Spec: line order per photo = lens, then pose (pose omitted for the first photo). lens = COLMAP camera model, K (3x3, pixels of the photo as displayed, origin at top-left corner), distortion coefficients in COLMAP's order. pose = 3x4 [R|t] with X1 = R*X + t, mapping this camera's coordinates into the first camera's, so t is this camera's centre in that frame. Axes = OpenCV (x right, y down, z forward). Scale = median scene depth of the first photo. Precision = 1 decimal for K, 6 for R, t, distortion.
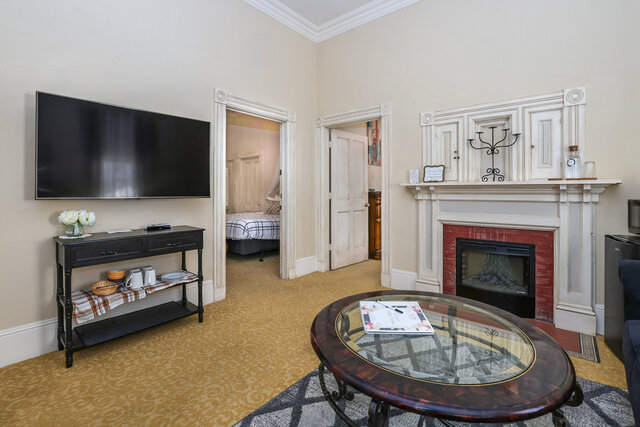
lens RADIAL K [[302.7, 0, 321.3], [0, 302.7, 201.5], [0, 0, 1]] dist [-0.003023, -0.000434]
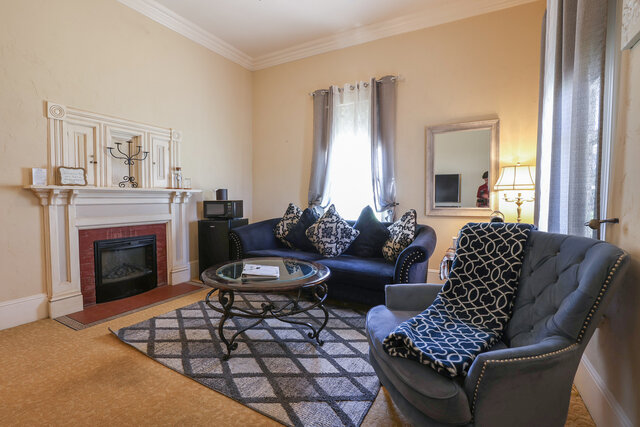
lens RADIAL K [[302.7, 0, 321.3], [0, 302.7, 201.5], [0, 0, 1]] dist [-0.003023, -0.000434]
pose [[-0.184115, -0.018180, 0.982737, -0.709555], [0.022973, 0.999476, 0.022793, -0.019660], [-0.982636, 0.026773, -0.183601, 0.454826]]
